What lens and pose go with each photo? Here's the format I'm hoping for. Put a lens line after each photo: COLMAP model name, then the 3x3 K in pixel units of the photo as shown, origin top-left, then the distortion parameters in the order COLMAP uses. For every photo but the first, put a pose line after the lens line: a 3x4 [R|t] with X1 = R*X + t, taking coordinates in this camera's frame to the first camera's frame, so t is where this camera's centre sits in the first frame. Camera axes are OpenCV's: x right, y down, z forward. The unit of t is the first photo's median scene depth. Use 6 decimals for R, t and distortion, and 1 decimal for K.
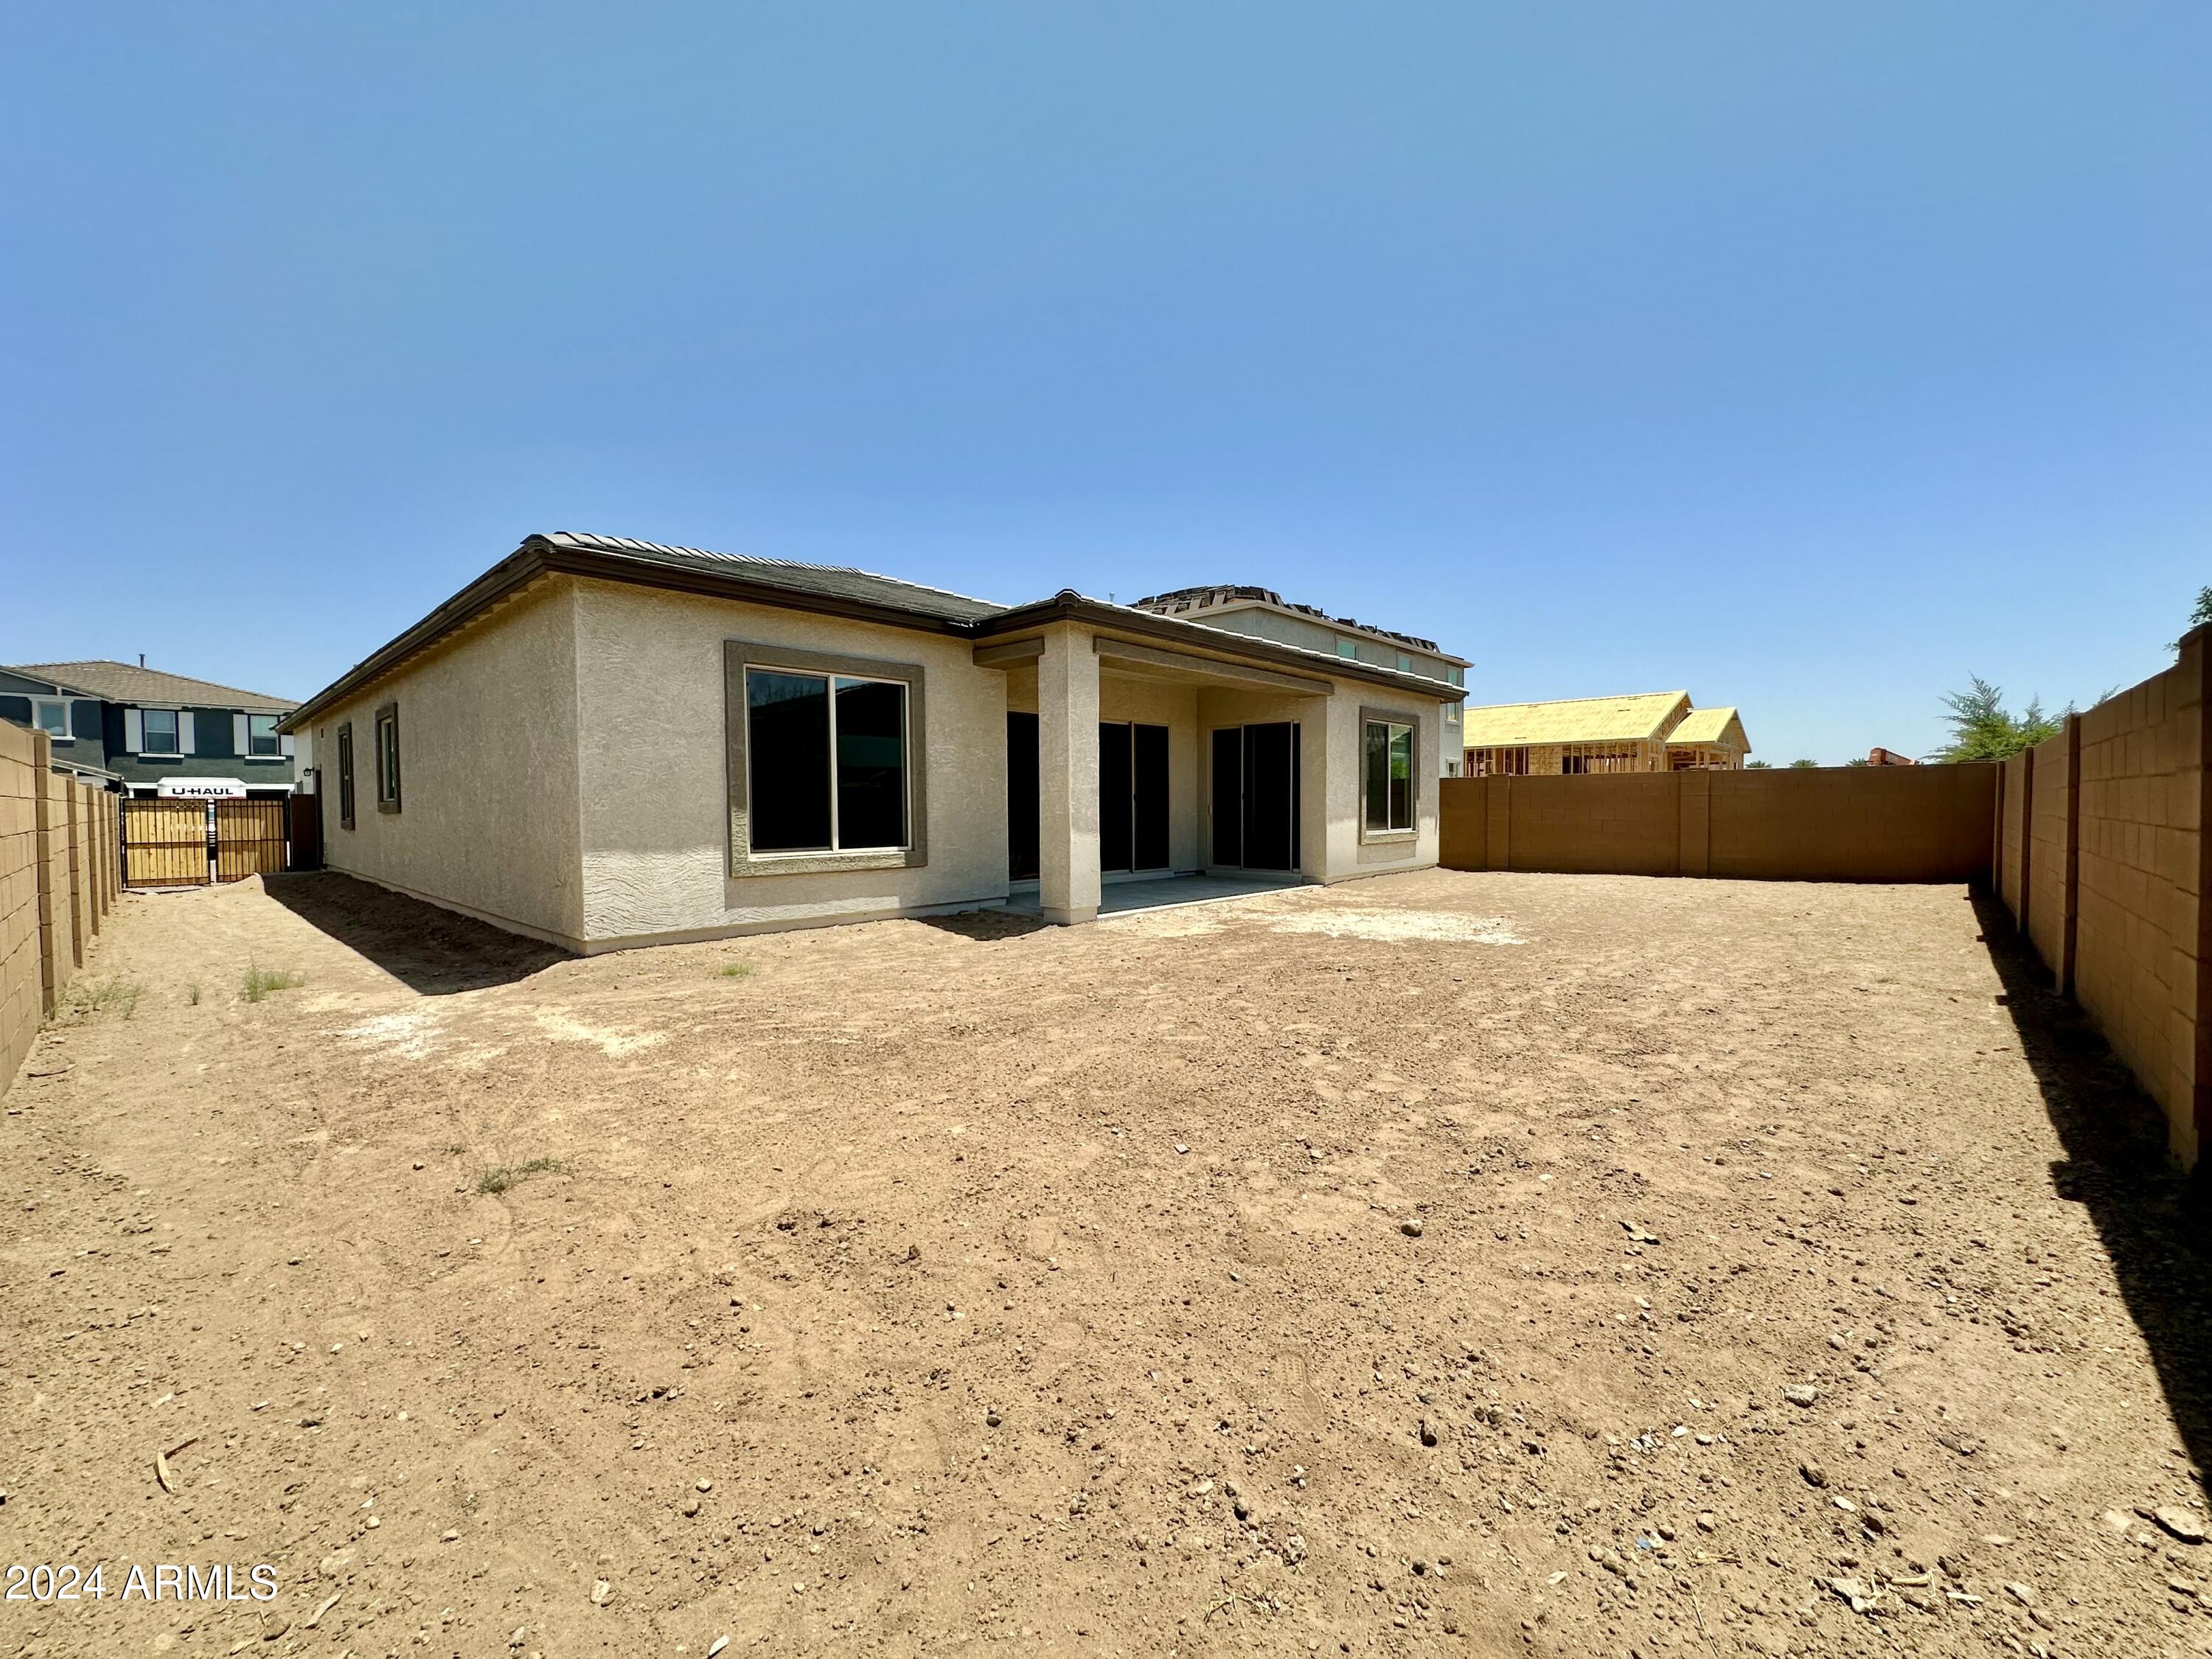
lens RADIAL K [[884.7, 0, 1103.0], [0, 884.7, 829.5], [0, 0, 1]] dist [-0.004891, 0.001768]
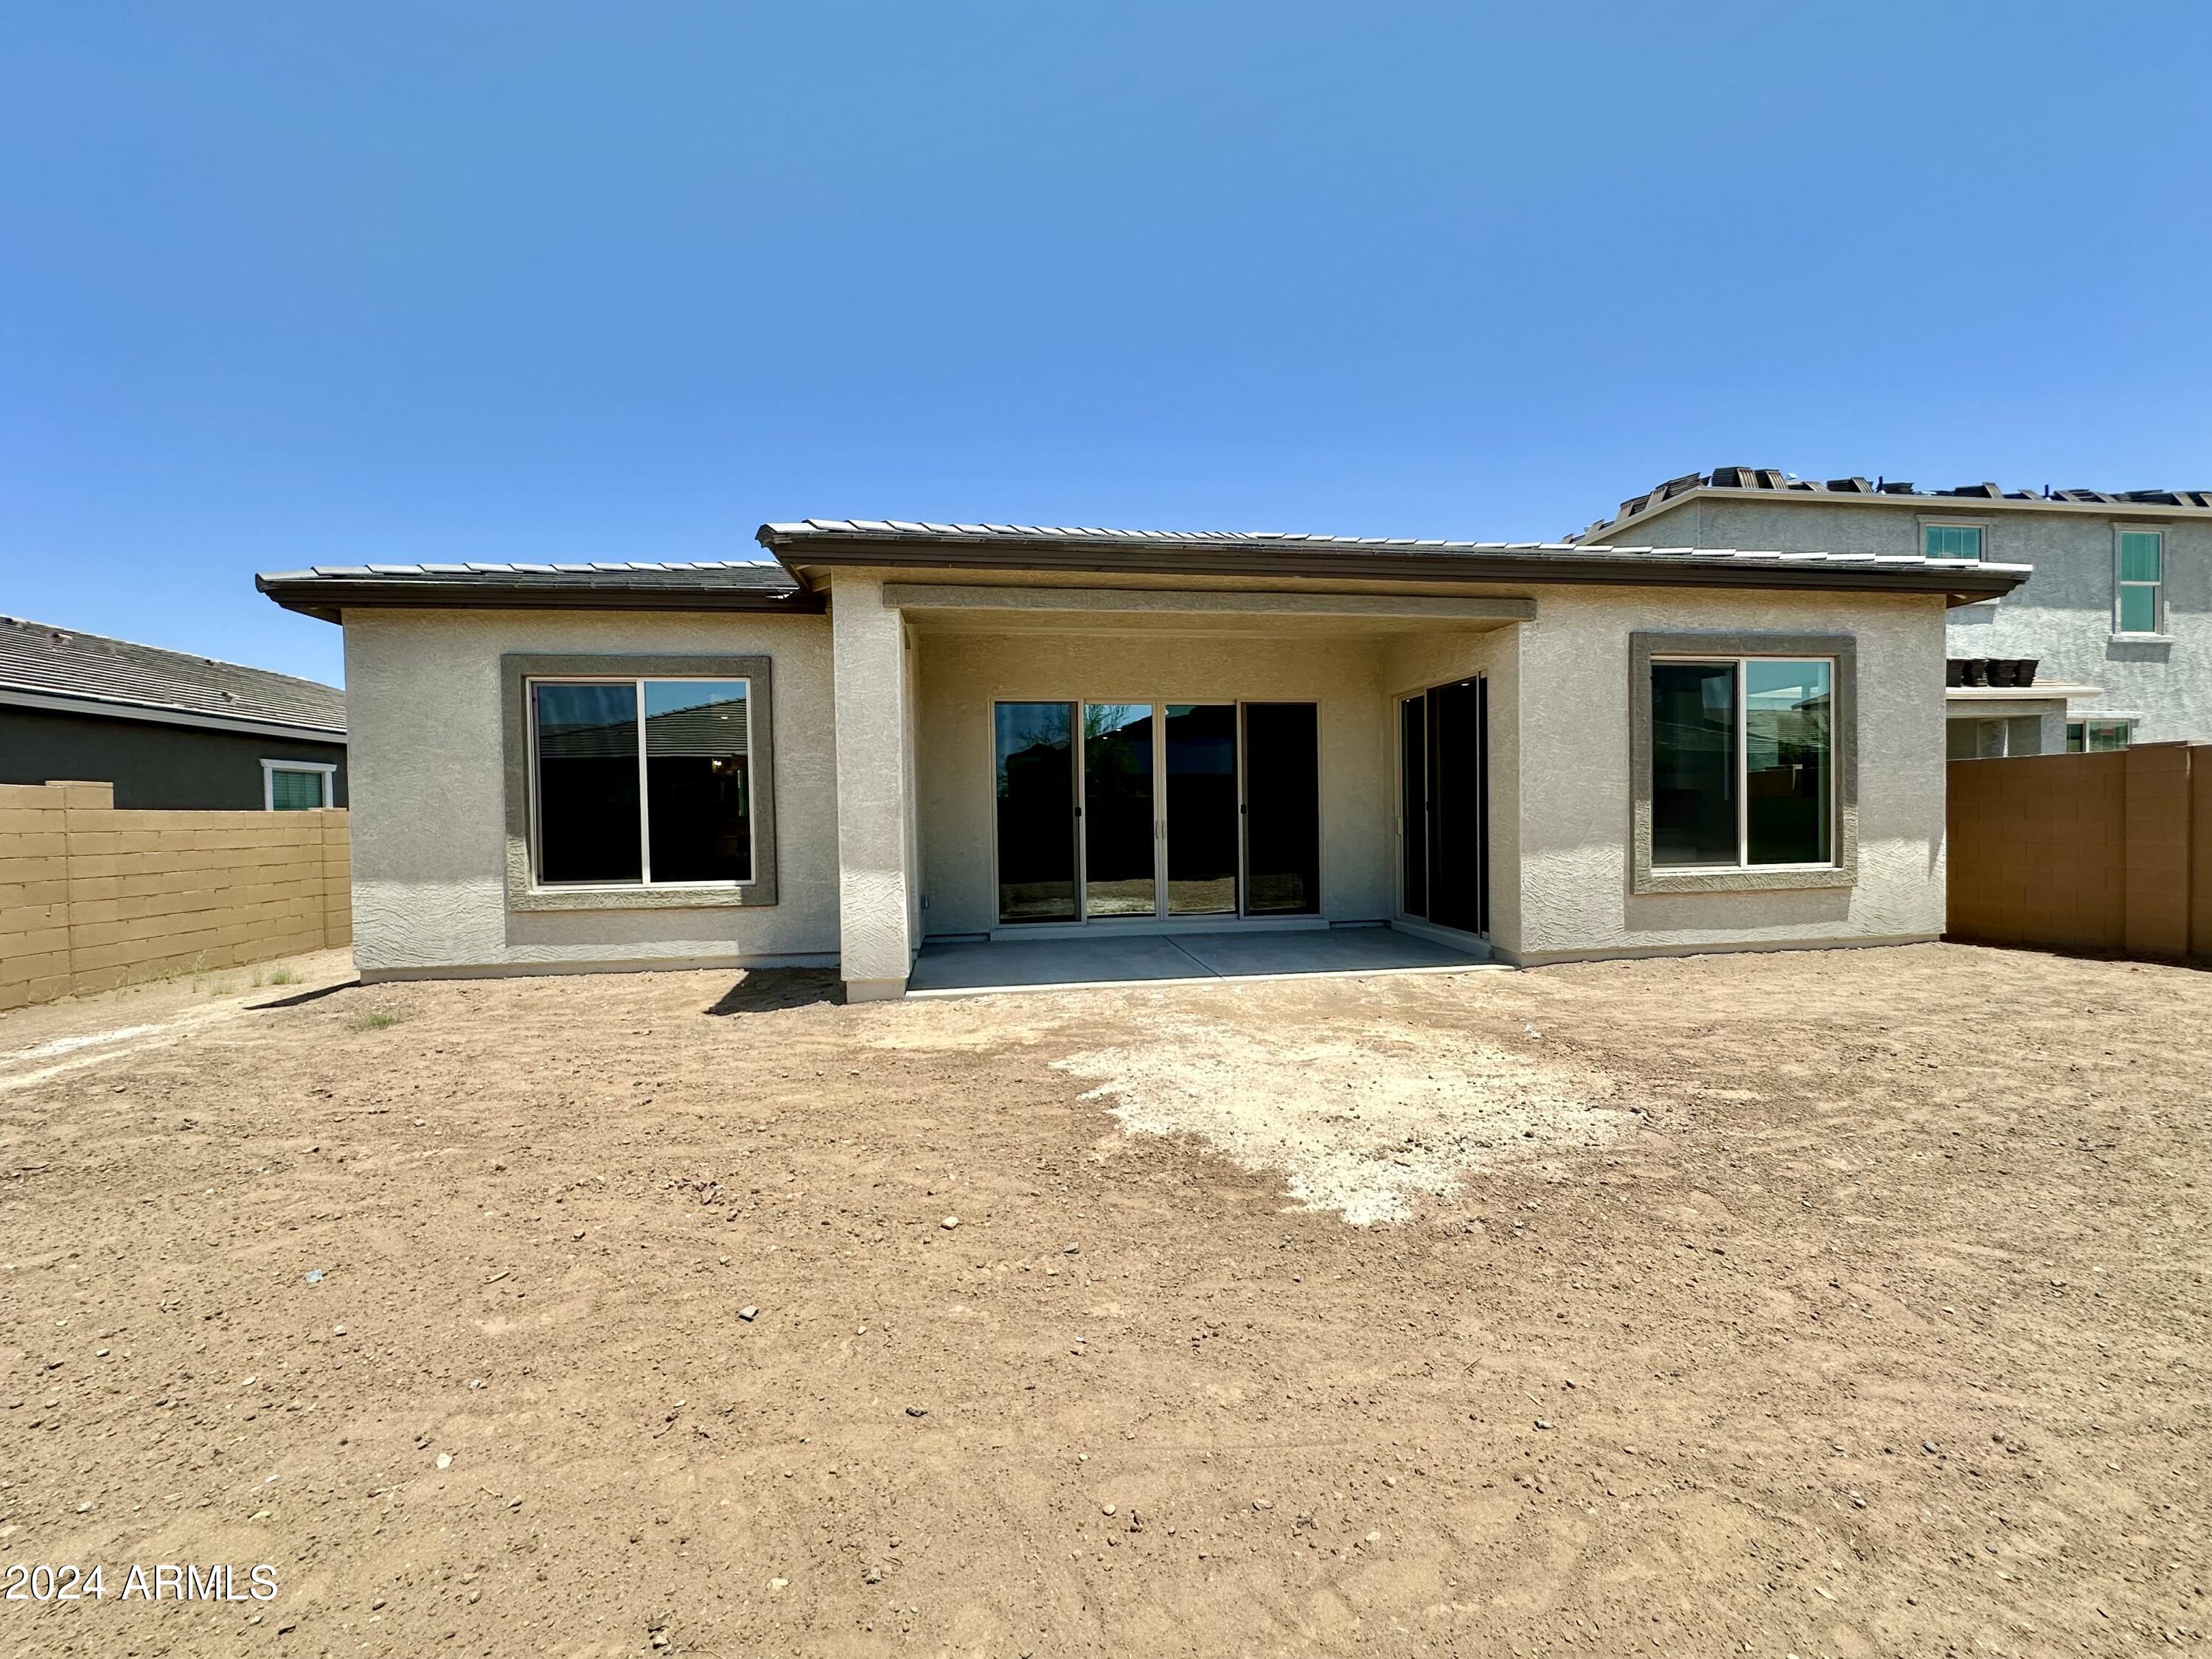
lens RADIAL K [[884.7, 0, 1122.5], [0, 884.7, 823.8], [0, 0, 1]] dist [-0.004891, 0.001768]
pose [[0.780720, -0.003799, -0.624870, 0.583258], [-0.004793, 0.999916, -0.012068, -0.025818], [0.624863, 0.012417, 0.780636, 0.609914]]
